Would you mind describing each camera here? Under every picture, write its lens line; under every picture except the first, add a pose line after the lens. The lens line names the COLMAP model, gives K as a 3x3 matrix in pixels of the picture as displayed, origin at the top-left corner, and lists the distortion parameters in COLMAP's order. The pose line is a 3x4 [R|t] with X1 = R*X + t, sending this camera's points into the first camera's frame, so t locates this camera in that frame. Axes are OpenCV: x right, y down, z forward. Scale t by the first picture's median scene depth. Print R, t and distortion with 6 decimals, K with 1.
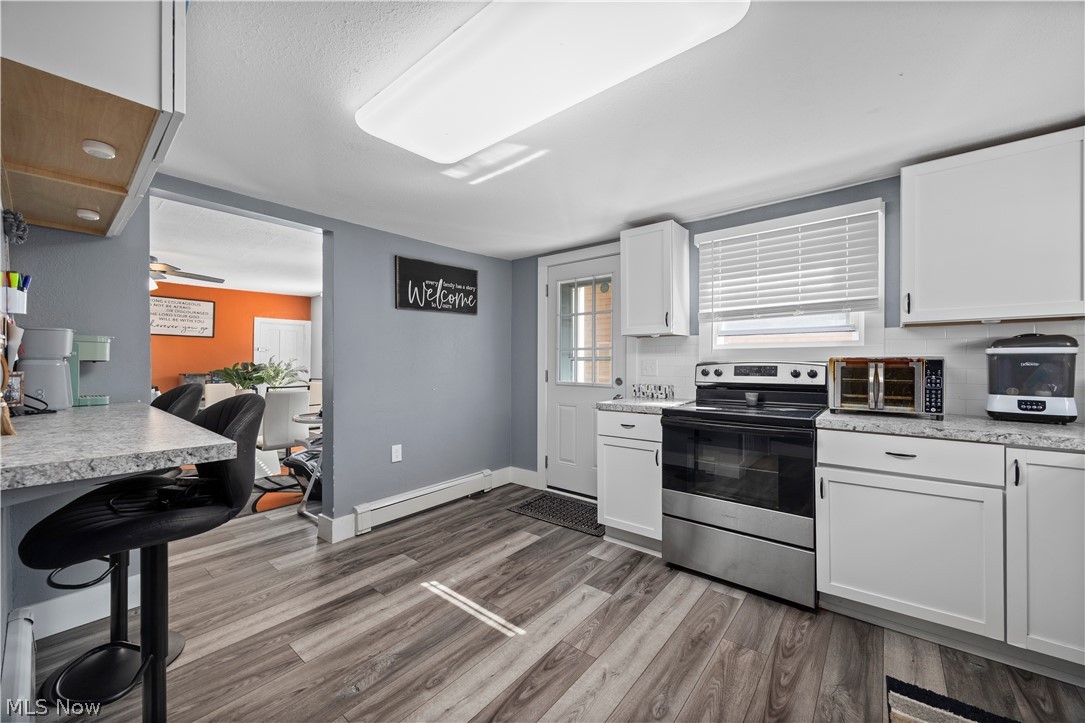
lens RADIAL K [[410.9, 0, 540.6], [0, 410.9, 362.9], [0, 0, 1]] dist [-0.000846, -0.000018]
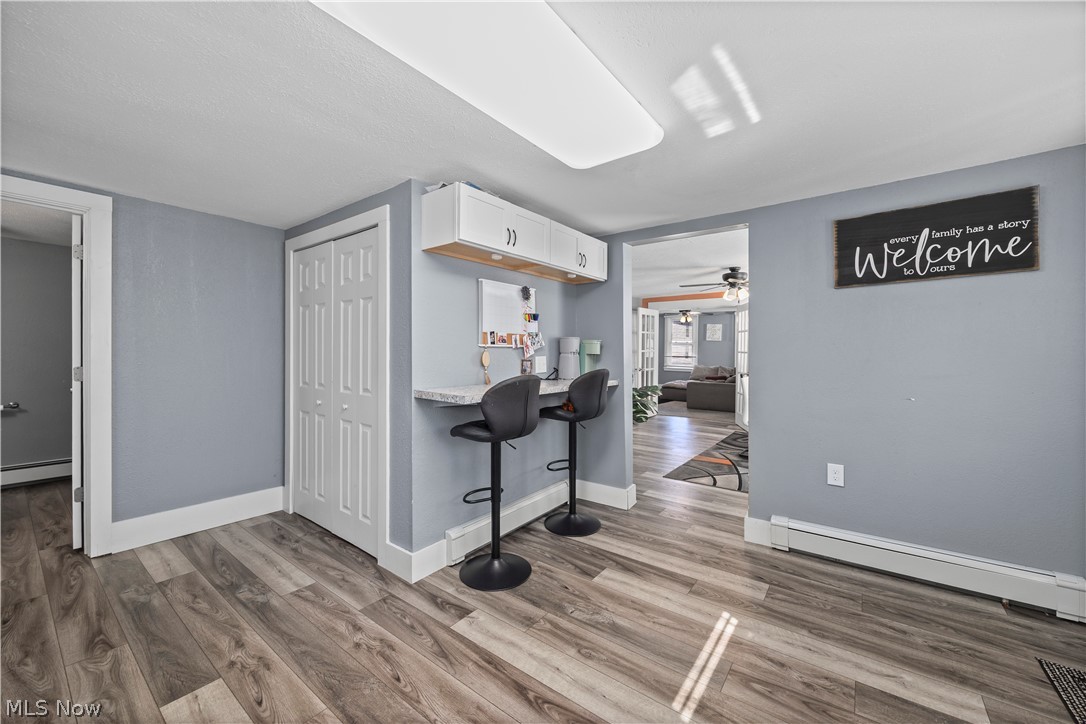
lens RADIAL K [[418.5, 0, 546.0], [0, 418.5, 356.2], [0, 0, 1]] dist [-0.002566, -0.000335]
pose [[0.050027, 0.011912, -0.998677, 0.382743], [-0.006679, 0.999910, 0.011592, -0.009341], [0.998726, 0.006090, 0.050102, 0.384024]]
